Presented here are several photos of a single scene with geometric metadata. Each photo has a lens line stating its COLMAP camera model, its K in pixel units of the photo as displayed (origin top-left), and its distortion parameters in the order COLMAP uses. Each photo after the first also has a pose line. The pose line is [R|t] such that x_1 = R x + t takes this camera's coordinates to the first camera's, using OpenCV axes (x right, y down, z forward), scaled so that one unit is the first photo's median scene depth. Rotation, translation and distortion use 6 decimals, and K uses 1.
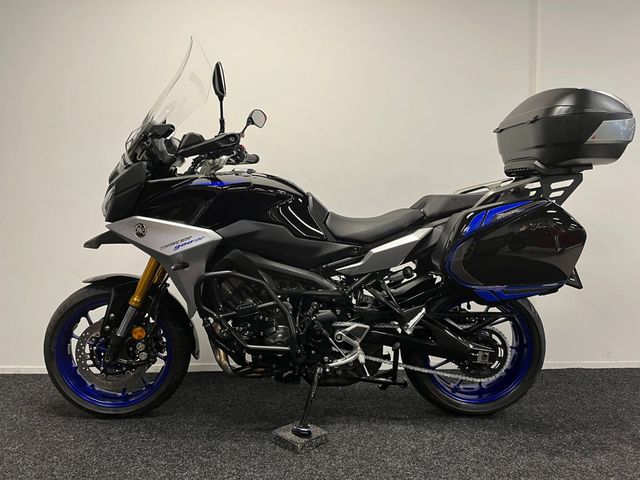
lens RADIAL K [[488.8, 0, 320.0], [0, 488.8, 240.0], [0, 0, 1]] dist [0.044492, -0.006023]
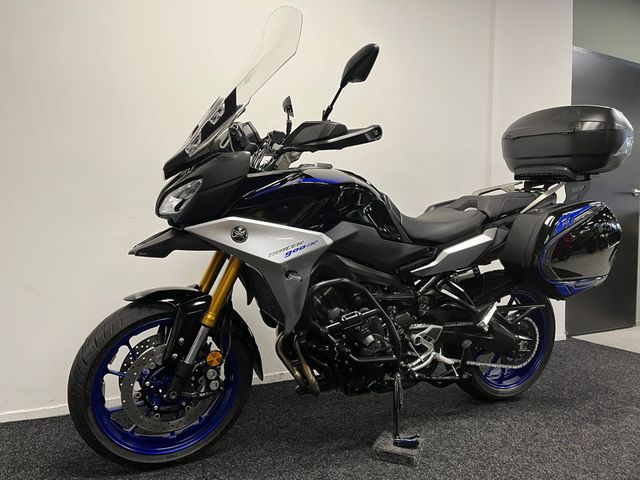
lens RADIAL K [[488.8, 0, 320.0], [0, 488.8, 240.0], [0, 0, 1]] dist [0.044492, -0.006023]
pose [[0.920518, -0.016508, 0.390351, -0.518951], [0.010099, 0.999778, 0.018466, -0.022183], [-0.390570, -0.013056, 0.920481, 0.174118]]
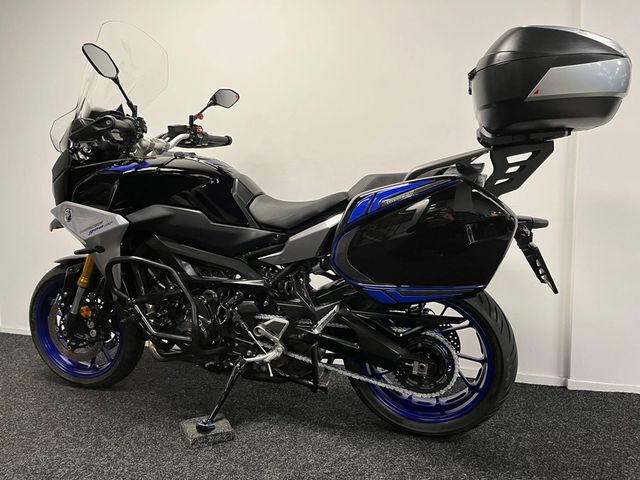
lens RADIAL K [[488.8, 0, 320.0], [0, 488.8, 240.0], [0, 0, 1]] dist [0.044492, -0.006023]
pose [[0.942976, 0.020089, -0.332254, 0.452416], [-0.006942, 0.999147, 0.040709, -0.012105], [0.332788, -0.036081, 0.942311, 0.170990]]
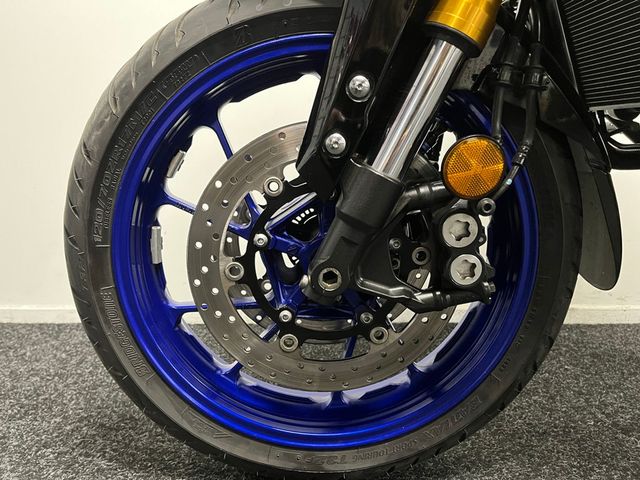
lens RADIAL K [[459.9, 0, 319.4], [0, 459.9, 225.7], [0, 0, 1]] dist [0.042051, -0.000205]
pose [[0.999992, 0.003369, -0.002067, -0.435321], [-0.003205, 0.997184, 0.074921, 0.198900], [0.002313, -0.074914, 0.997187, 0.780054]]
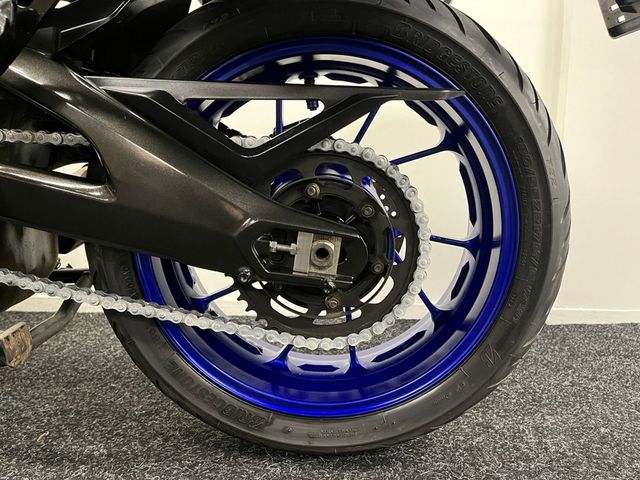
lens RADIAL K [[488.8, 0, 320.0], [0, 488.8, 240.0], [0, 0, 1]] dist [0.044492, -0.006023]
pose [[0.997871, 0.024191, -0.060560, 0.354924], [-0.019191, 0.996462, 0.081825, 0.212565], [0.062325, -0.080488, 0.994805, 0.759986]]
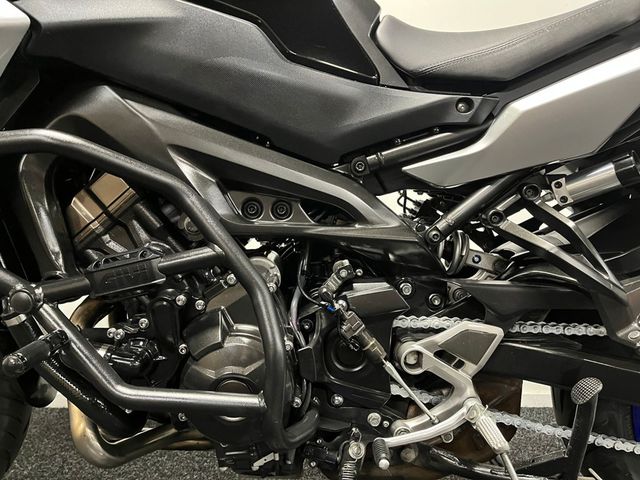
lens RADIAL K [[488.8, 0, 320.0], [0, 488.8, 240.0], [0, 0, 1]] dist [0.044492, -0.006023]
pose [[0.999420, 0.005899, -0.033551, -0.015862], [-0.005428, 0.999886, 0.014113, 0.108663], [0.033631, -0.013923, 0.999337, 0.648511]]
